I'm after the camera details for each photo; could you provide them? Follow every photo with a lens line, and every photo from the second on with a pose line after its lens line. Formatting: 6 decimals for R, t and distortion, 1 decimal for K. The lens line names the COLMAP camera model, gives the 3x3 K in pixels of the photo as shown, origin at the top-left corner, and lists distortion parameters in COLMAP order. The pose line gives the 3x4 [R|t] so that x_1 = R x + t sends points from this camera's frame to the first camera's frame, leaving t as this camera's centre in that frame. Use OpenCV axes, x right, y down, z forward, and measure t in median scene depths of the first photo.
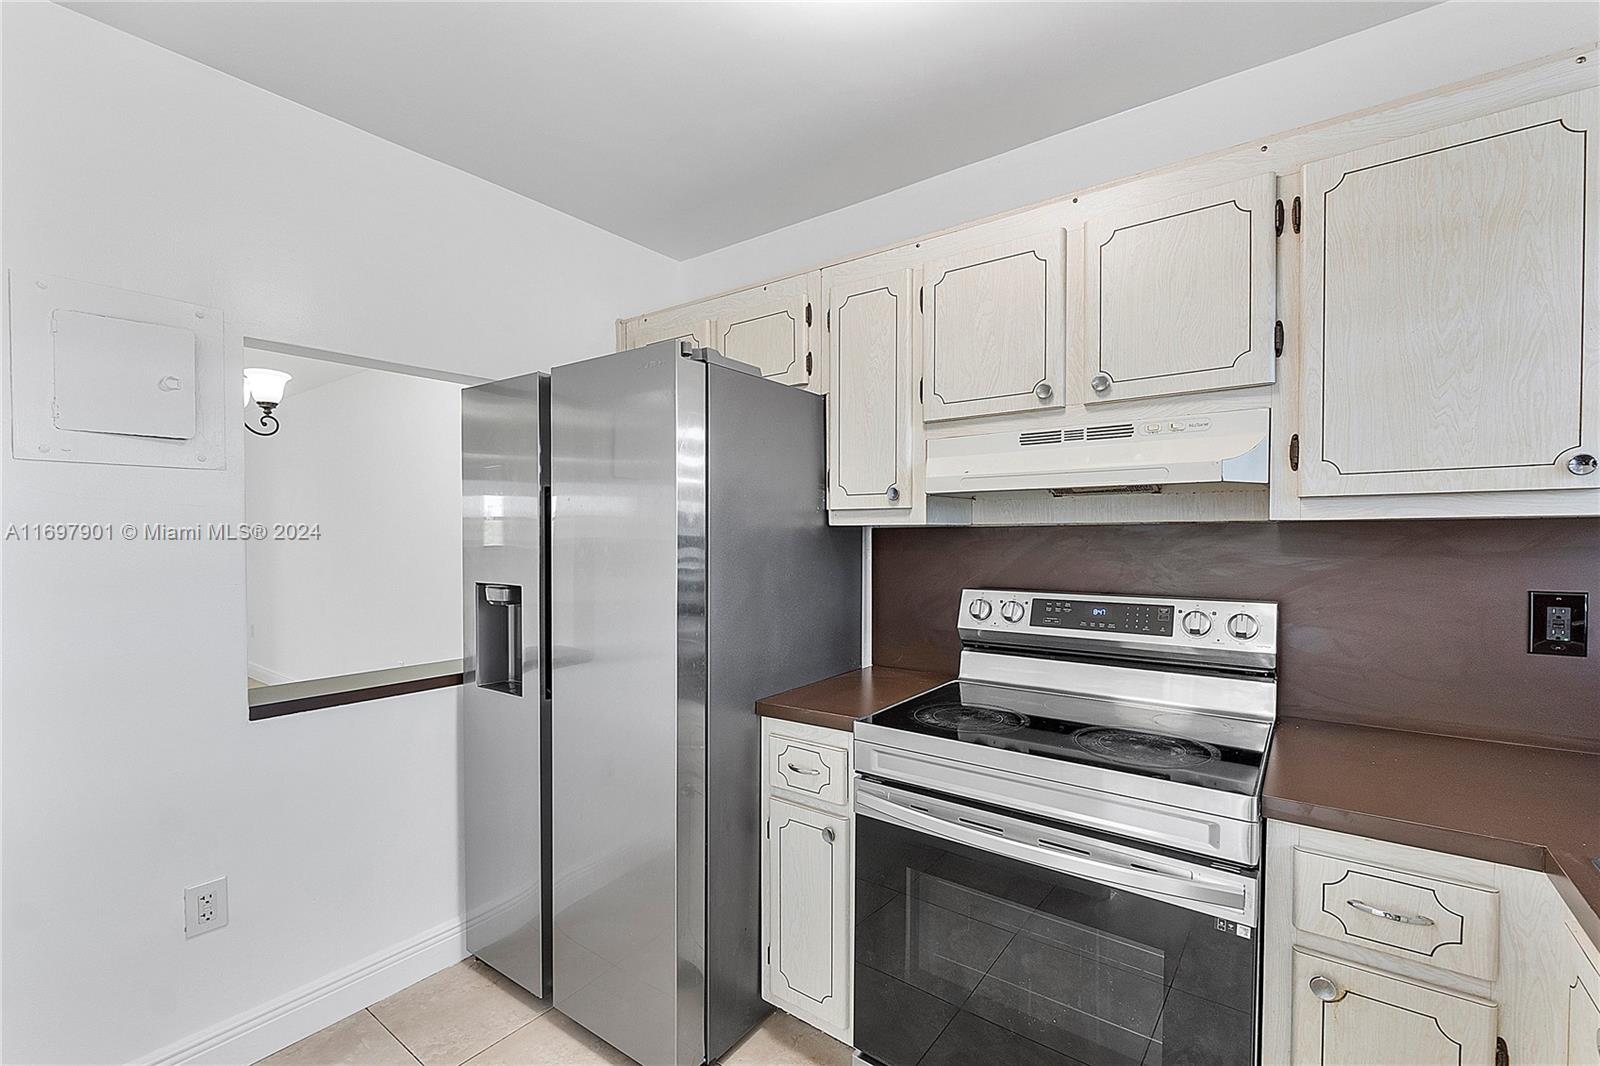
lens RADIAL K [[687.6, 0, 801.1], [0, 687.6, 550.1], [0, 0, 1]] dist [-0.003626, -0.000677]
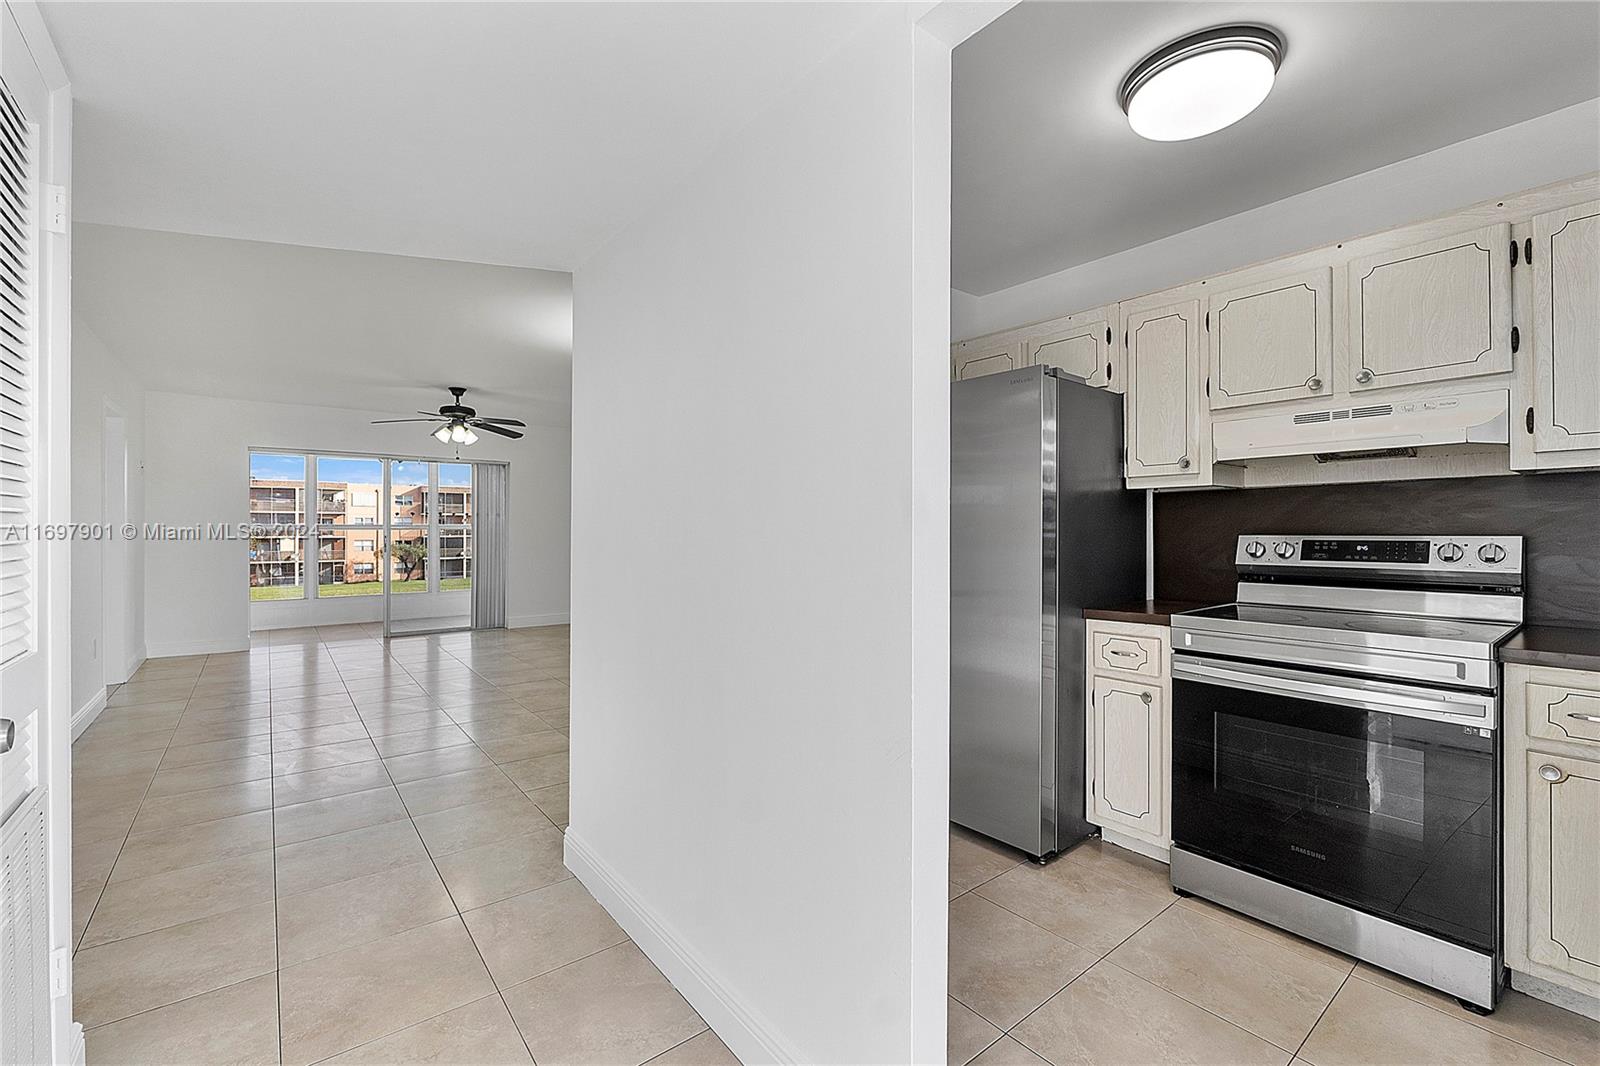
lens RADIAL K [[680.1, 0, 804.2], [0, 680.1, 528.6], [0, 0, 1]] dist [-0.004157, -0.000425]
pose [[0.967910, -0.000164, -0.251296, -0.292933], [-0.006067, 0.999693, -0.024020, 0.096638], [0.251223, 0.024774, 0.967612, -0.561320]]
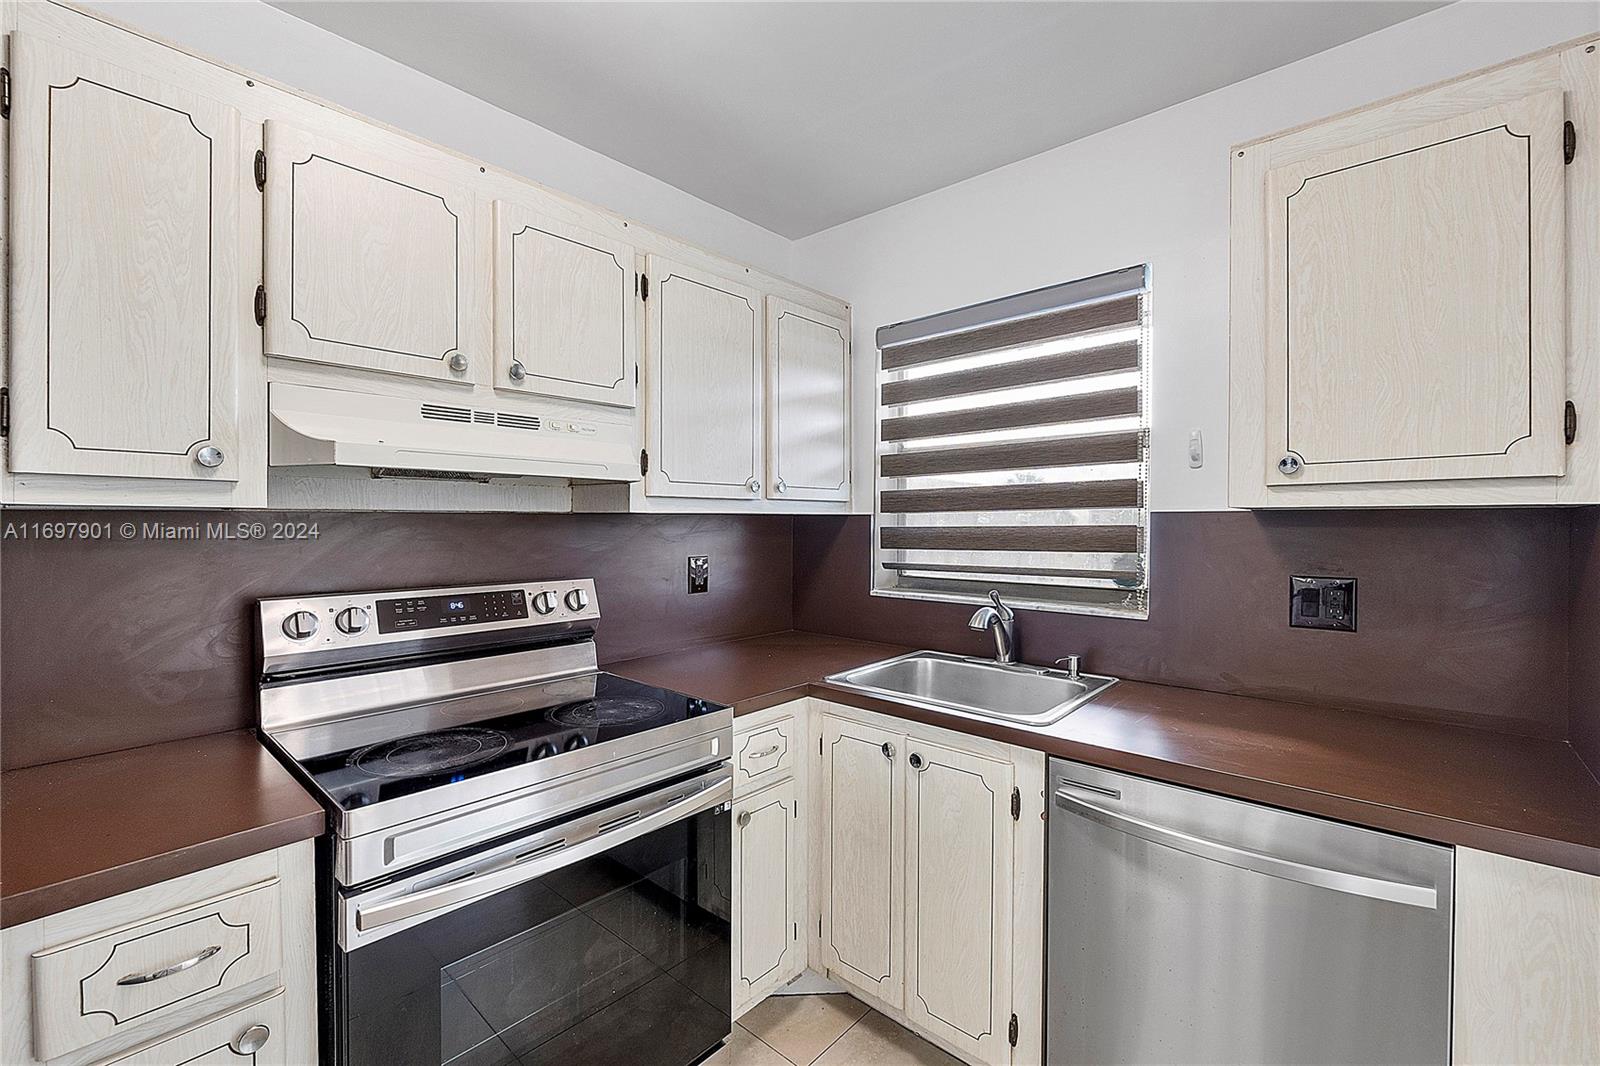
lens RADIAL K [[680.1, 0, 804.2], [0, 680.1, 528.6], [0, 0, 1]] dist [-0.004157, -0.000425]
pose [[0.087411, -0.007405, 0.996145, -0.479510], [0.020208, 0.999780, 0.005659, -0.011286], [-0.995967, 0.019635, 0.087541, 0.469699]]
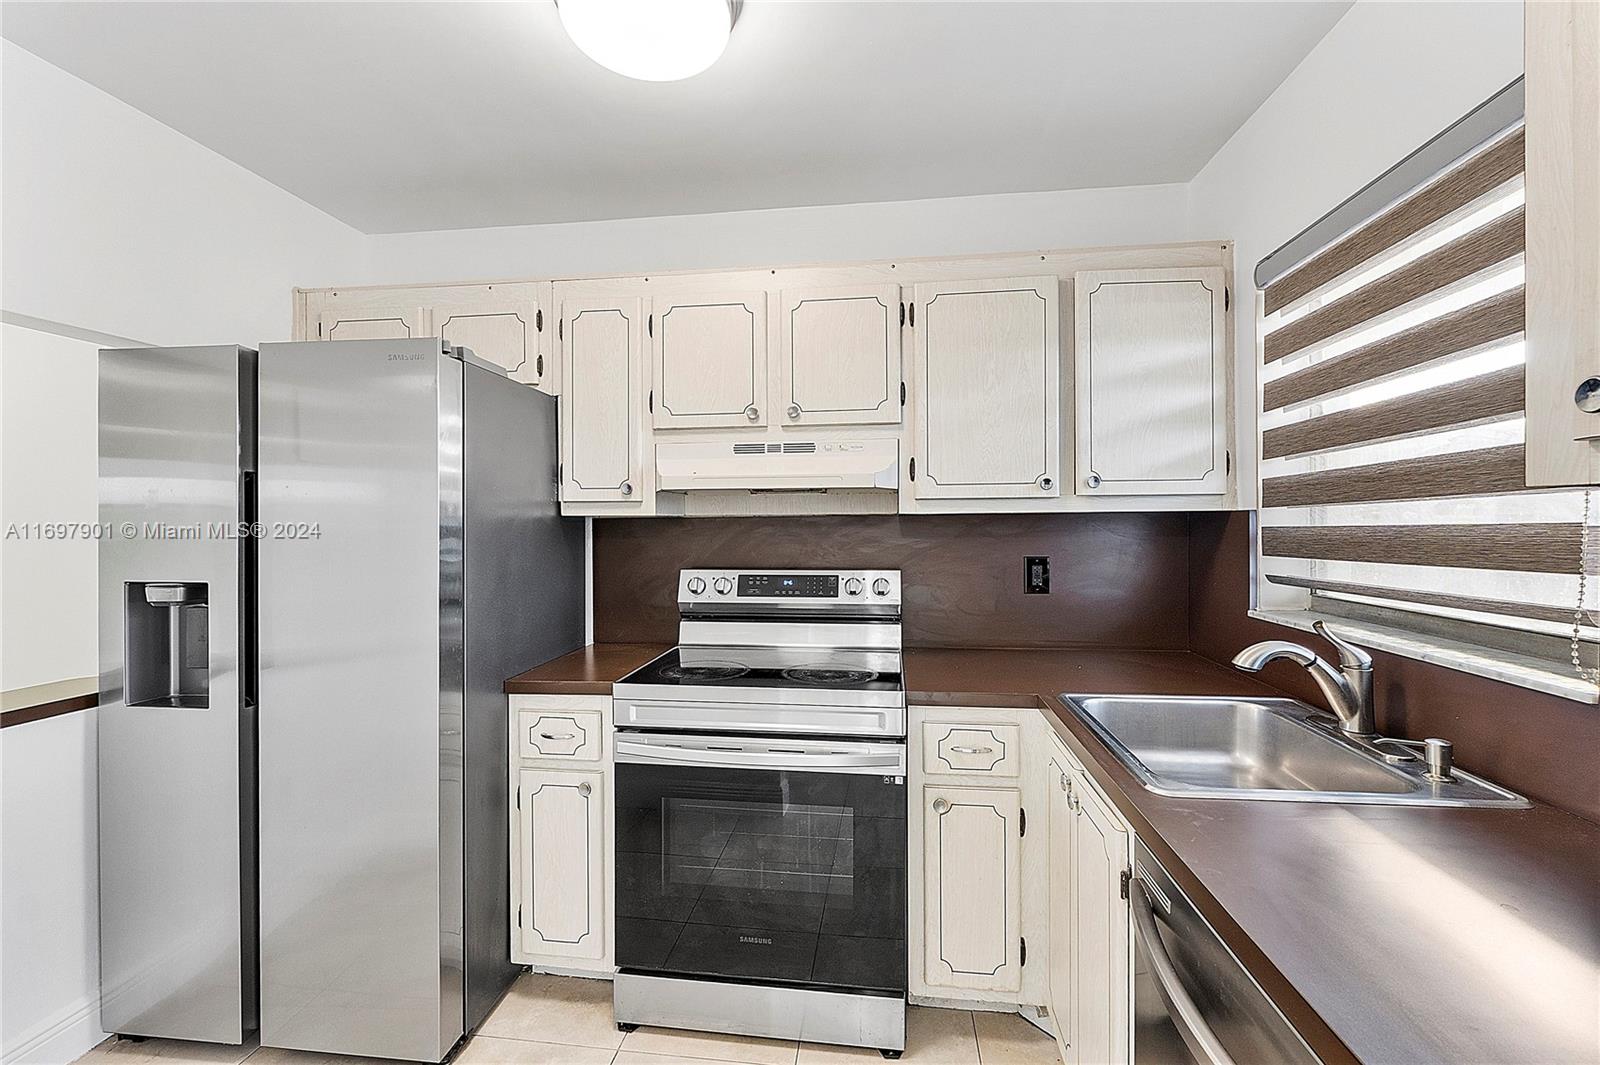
lens RADIAL K [[681.1, 0, 798.4], [0, 681.1, 527.0], [0, 0, 1]] dist [-0.002467, -0.000783]
pose [[0.871649, -0.003350, 0.490120, -0.198125], [0.013079, 0.999779, -0.016428, 0.005732], [-0.489957, 0.020730, 0.871500, -0.155356]]
